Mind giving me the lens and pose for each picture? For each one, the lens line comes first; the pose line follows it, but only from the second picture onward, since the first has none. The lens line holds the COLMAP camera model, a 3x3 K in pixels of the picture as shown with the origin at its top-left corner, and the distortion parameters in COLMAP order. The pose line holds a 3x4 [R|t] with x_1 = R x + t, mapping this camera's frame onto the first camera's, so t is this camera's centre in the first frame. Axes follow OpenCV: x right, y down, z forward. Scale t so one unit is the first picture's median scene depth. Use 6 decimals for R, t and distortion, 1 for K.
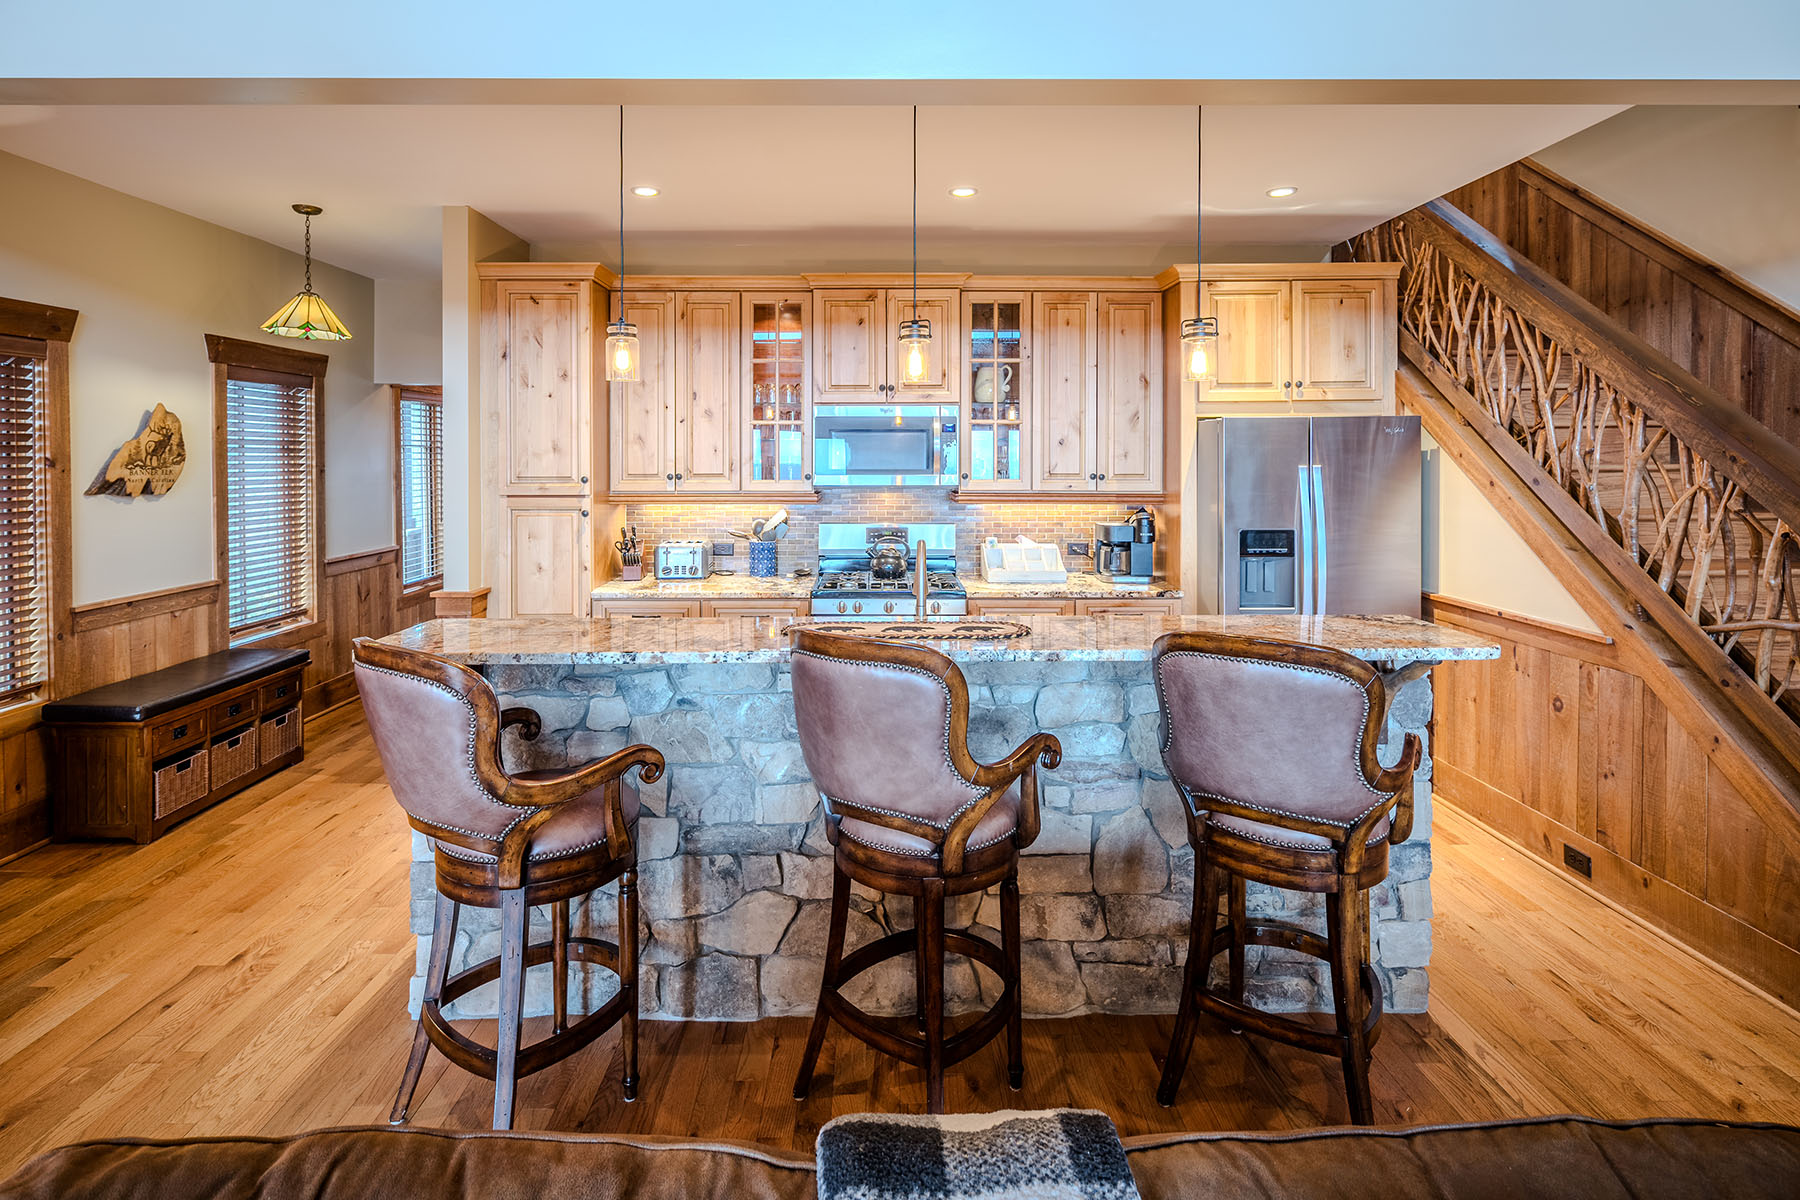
lens RADIAL K [[877.1, 0, 885.9], [0, 877.1, 456.1], [0, 0, 1]] dist [0.003601, -0.001058]
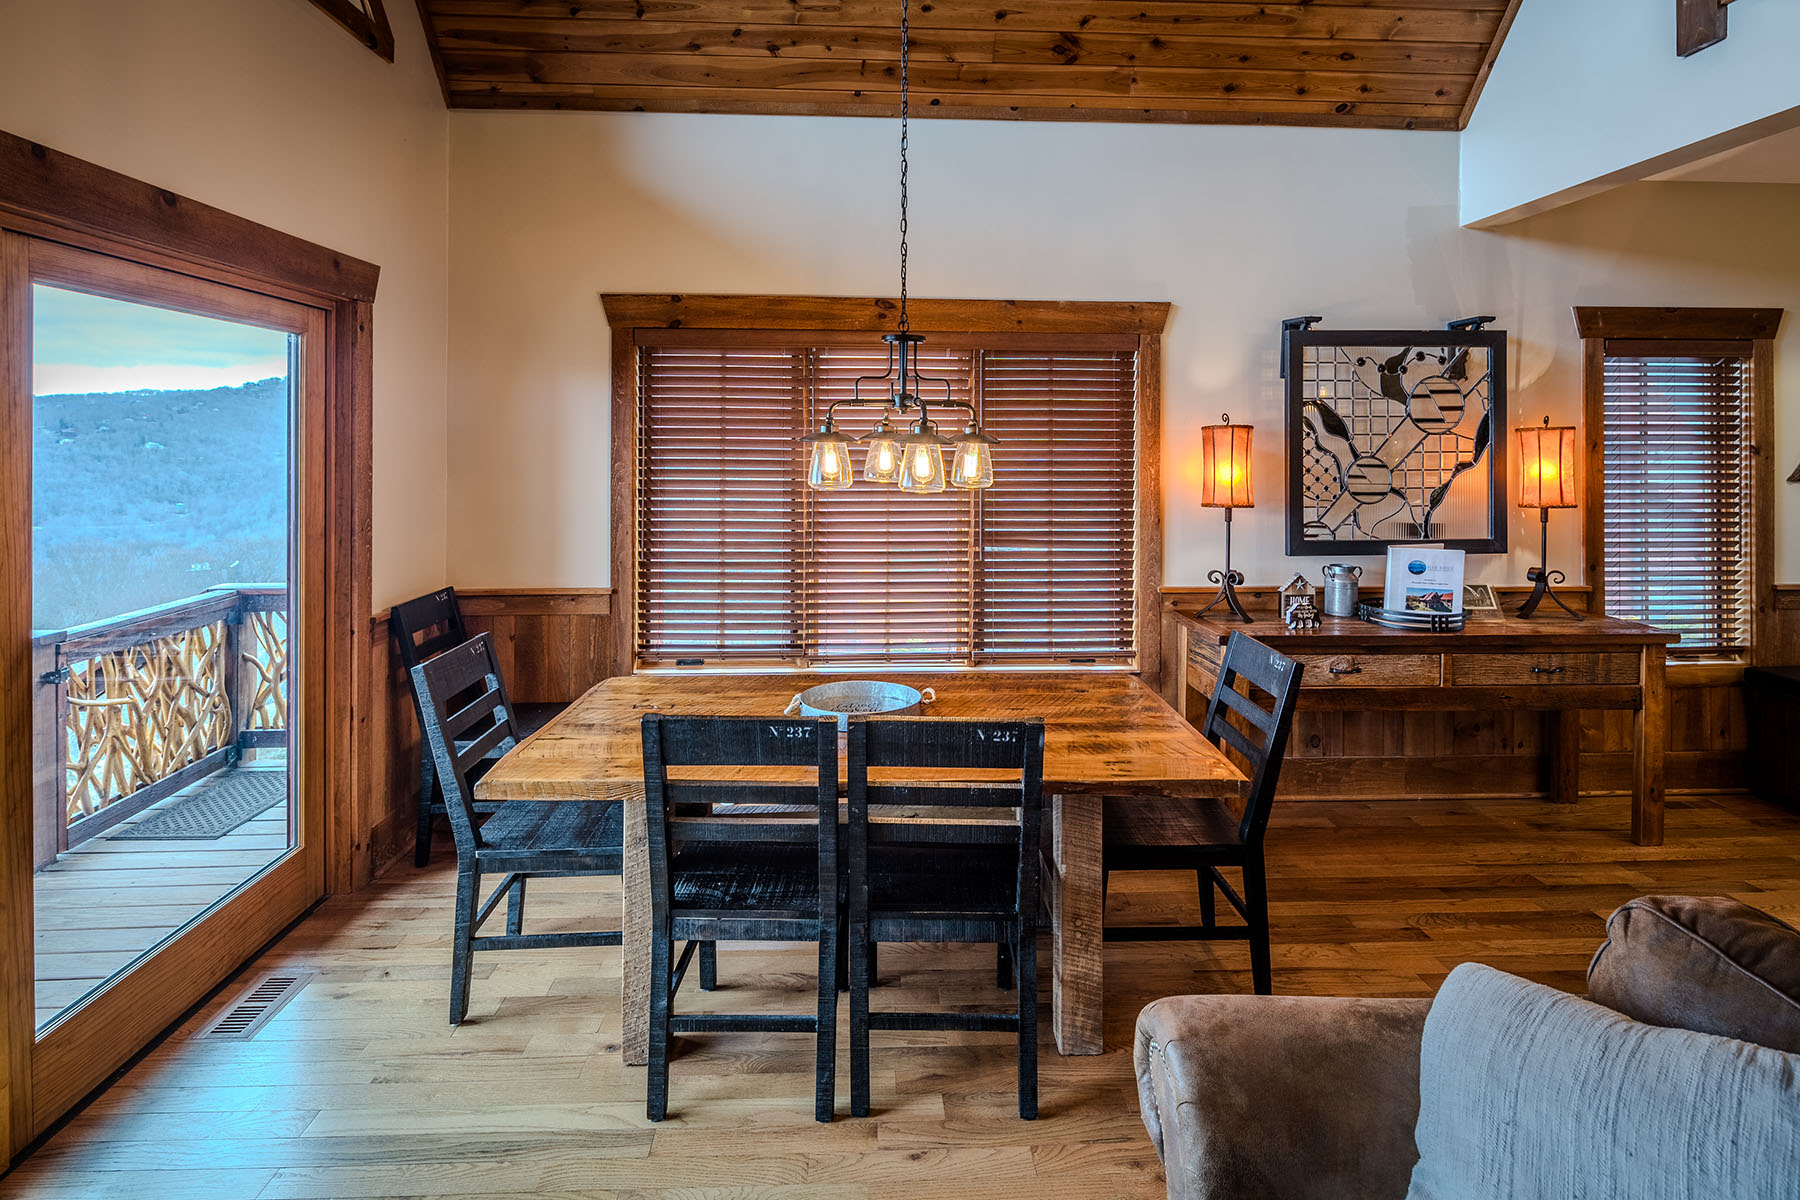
lens RADIAL K [[881.7, 0, 890.3], [0, 881.7, 444.4], [0, 0, 1]] dist [0.010740, -0.009973]
pose [[0.029192, 0.002775, -0.999570, 0.103701], [-0.008045, 0.999964, 0.002541, 0.006754], [0.999541, 0.007967, 0.029213, -0.096152]]
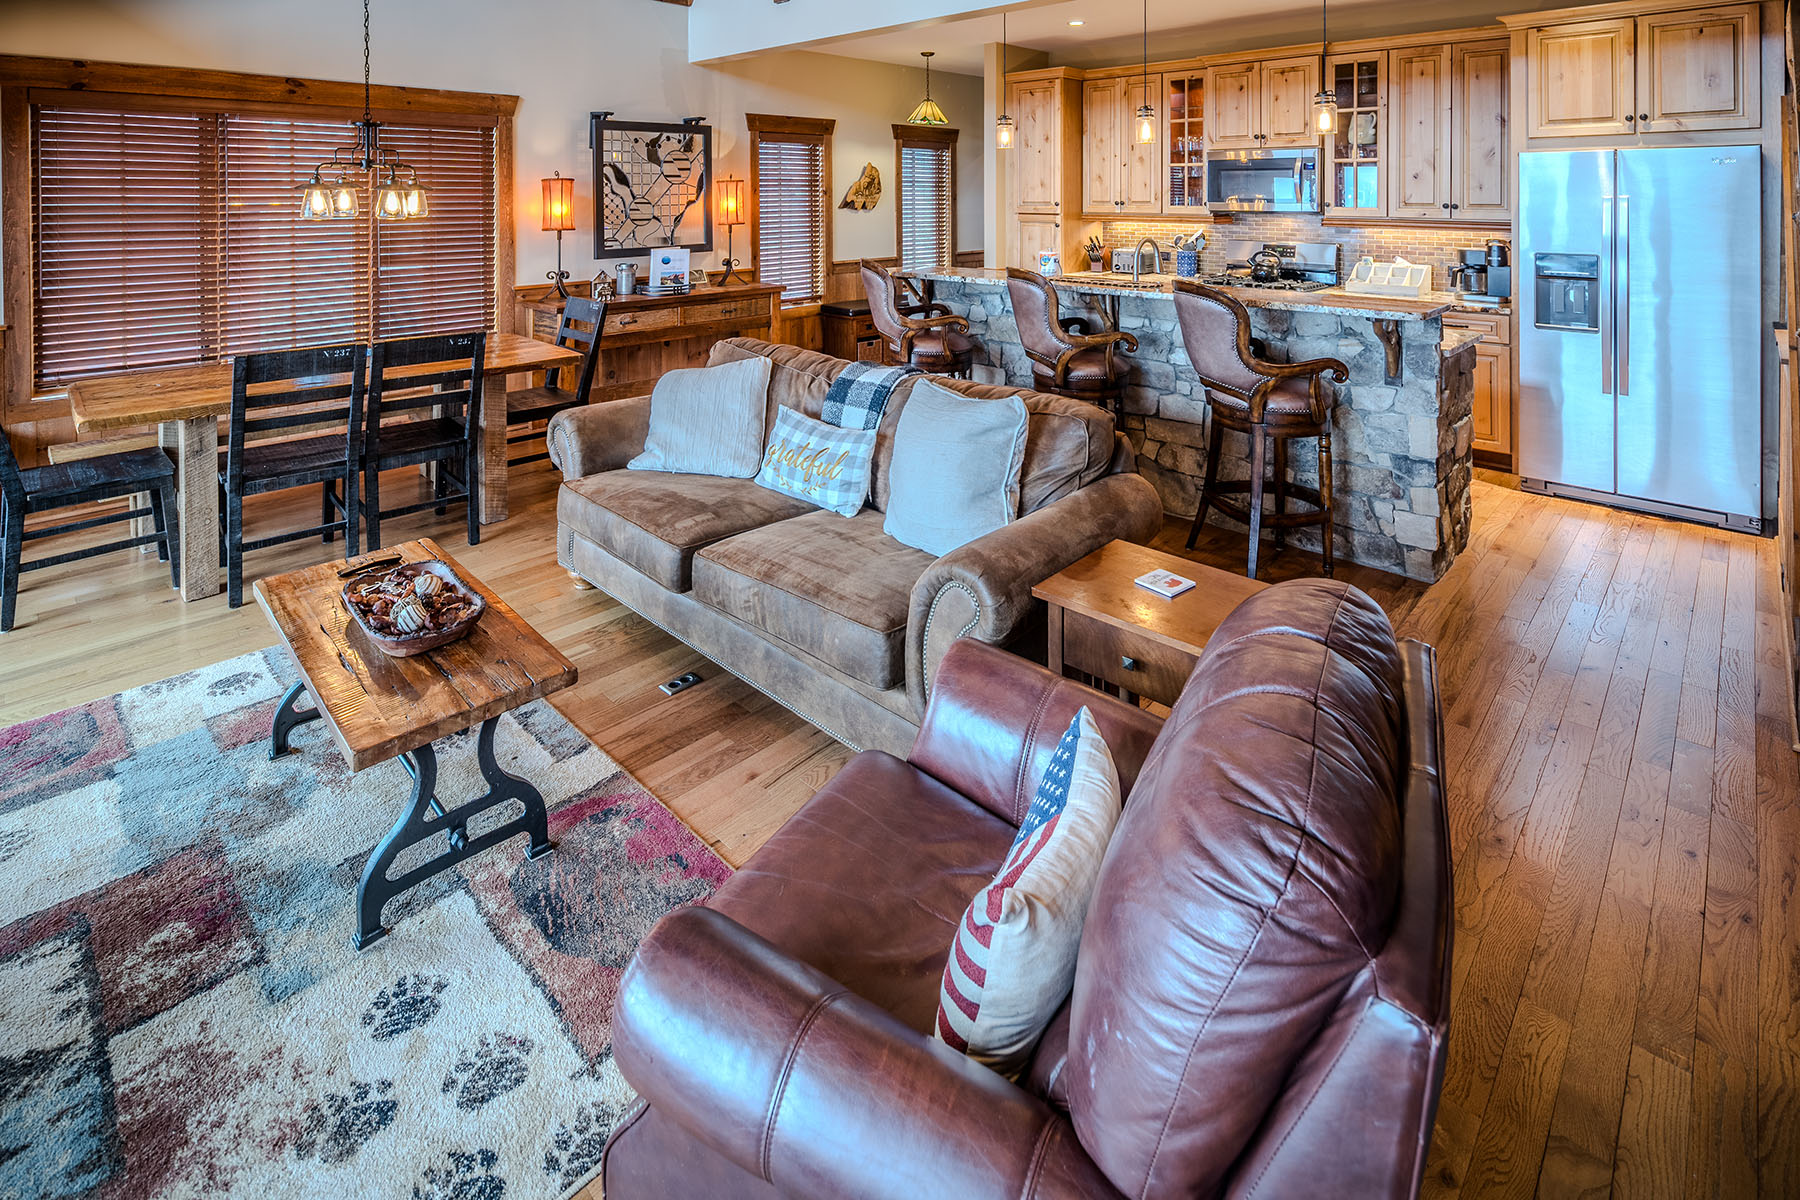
lens RADIAL K [[894.5, 0, 896.5], [0, 894.5, 199.8], [0, 0, 1]] dist [0.002087, -0.000474]
pose [[0.712895, 0.006393, -0.701242, 0.607026], [-0.002465, 0.999975, 0.006609, 0.010218], [0.701267, -0.002983, 0.712893, -0.368831]]
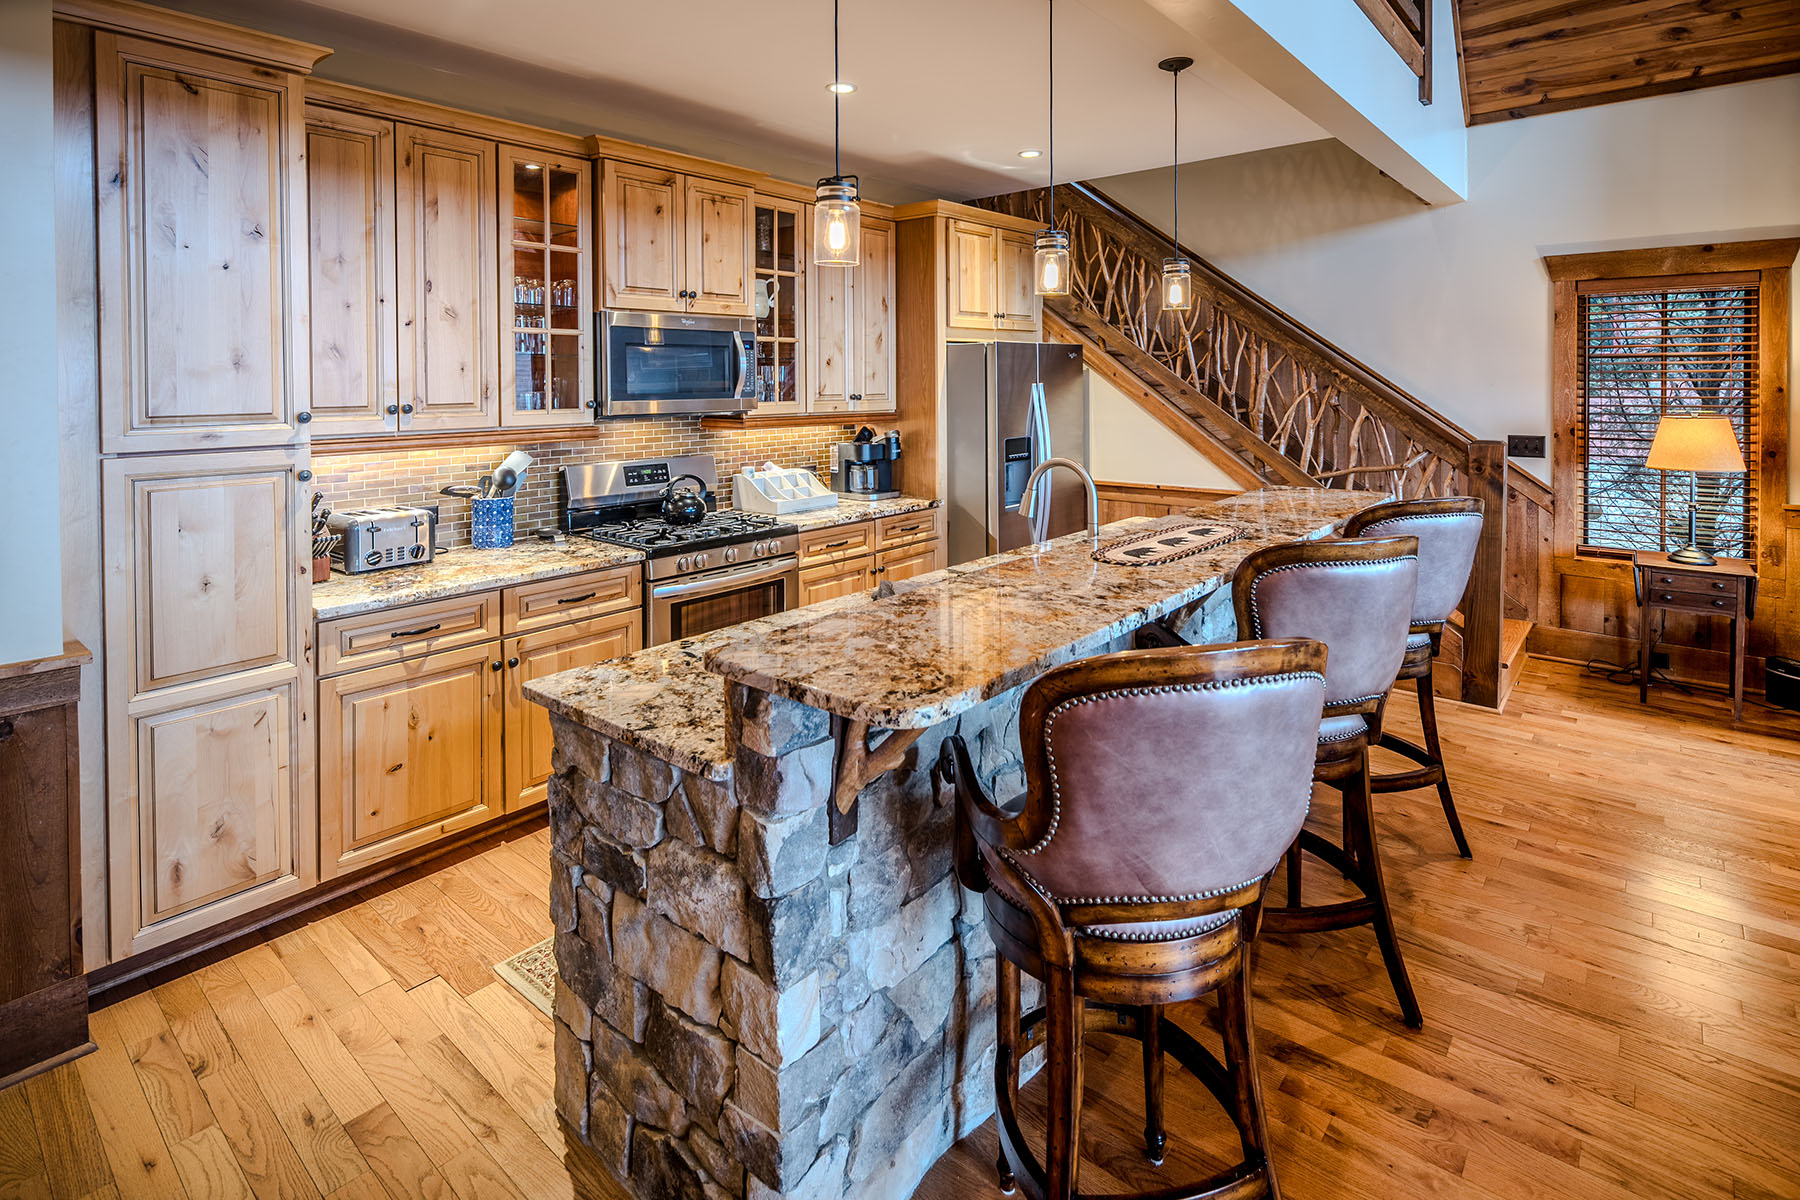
lens RADIAL K [[889.8, 0, 907.9], [0, 889.8, 389.1], [0, 0, 1]] dist [-0.001986, -0.000661]
pose [[0.647632, -0.011314, 0.761869, -0.554657], [0.008360, 0.999935, 0.007742, 0.007486], [-0.761907, 0.001356, 0.647685, 0.329728]]
